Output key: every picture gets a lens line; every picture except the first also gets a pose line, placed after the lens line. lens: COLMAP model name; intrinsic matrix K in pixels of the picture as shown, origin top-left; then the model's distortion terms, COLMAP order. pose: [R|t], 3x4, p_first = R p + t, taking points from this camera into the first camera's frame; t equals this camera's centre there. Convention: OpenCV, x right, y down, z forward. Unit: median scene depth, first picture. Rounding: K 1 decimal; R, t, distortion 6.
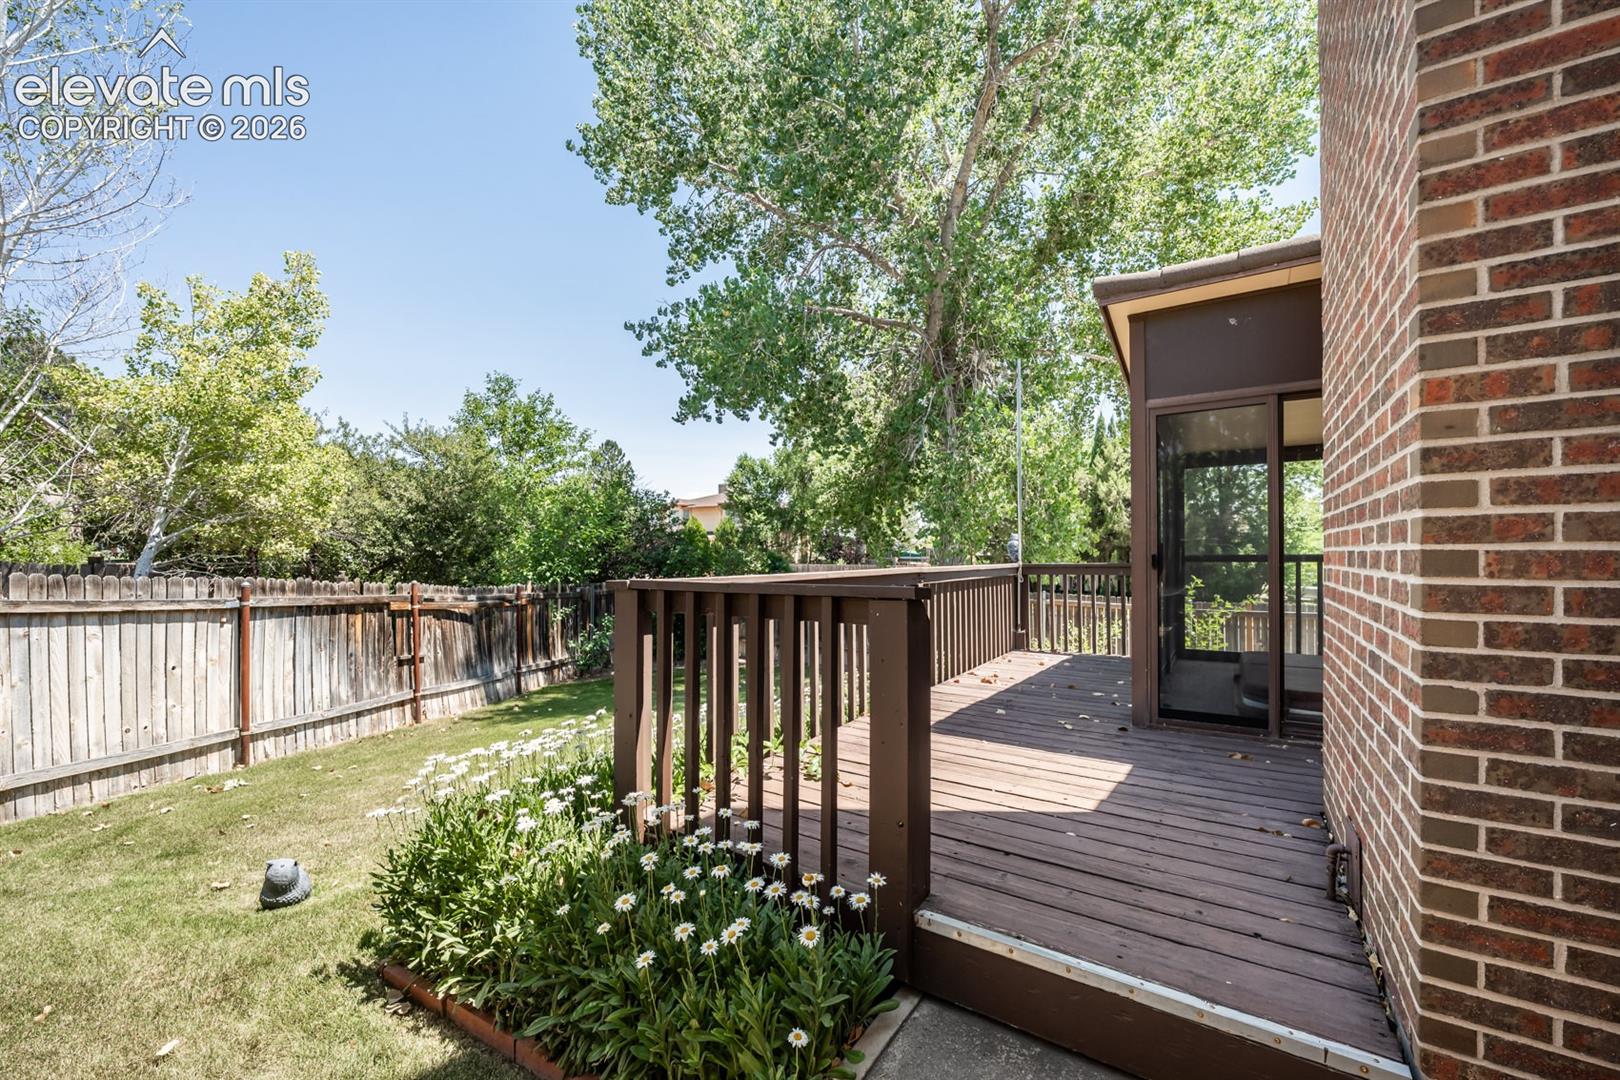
lens RADIAL K [[649.8, 0, 804.6], [0, 649.8, 551.2], [0, 0, 1]] dist [-0.001619, -0.000351]
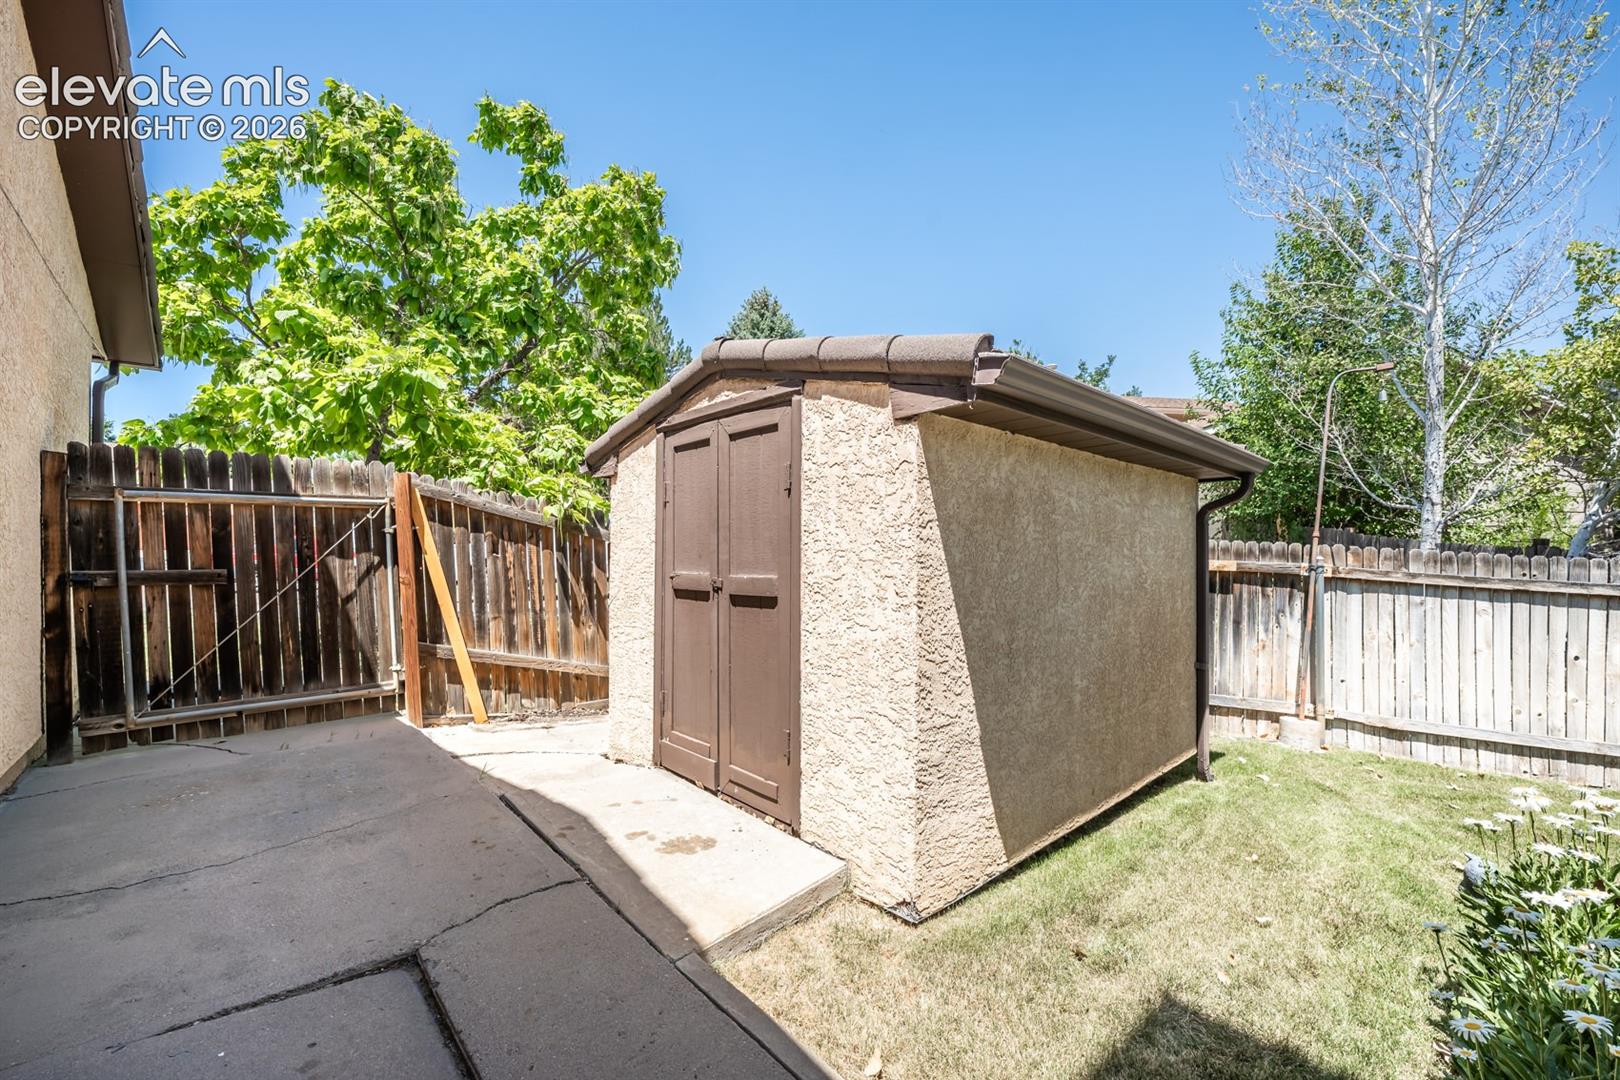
lens RADIAL K [[649.8, 0, 804.6], [0, 649.8, 551.2], [0, 0, 1]] dist [-0.001619, -0.000351]
pose [[-0.244246, 0.002538, -0.969710, 0.181660], [0.003408, 0.999993, 0.001759, 0.029250], [0.969707, -0.002875, -0.244253, 0.200953]]
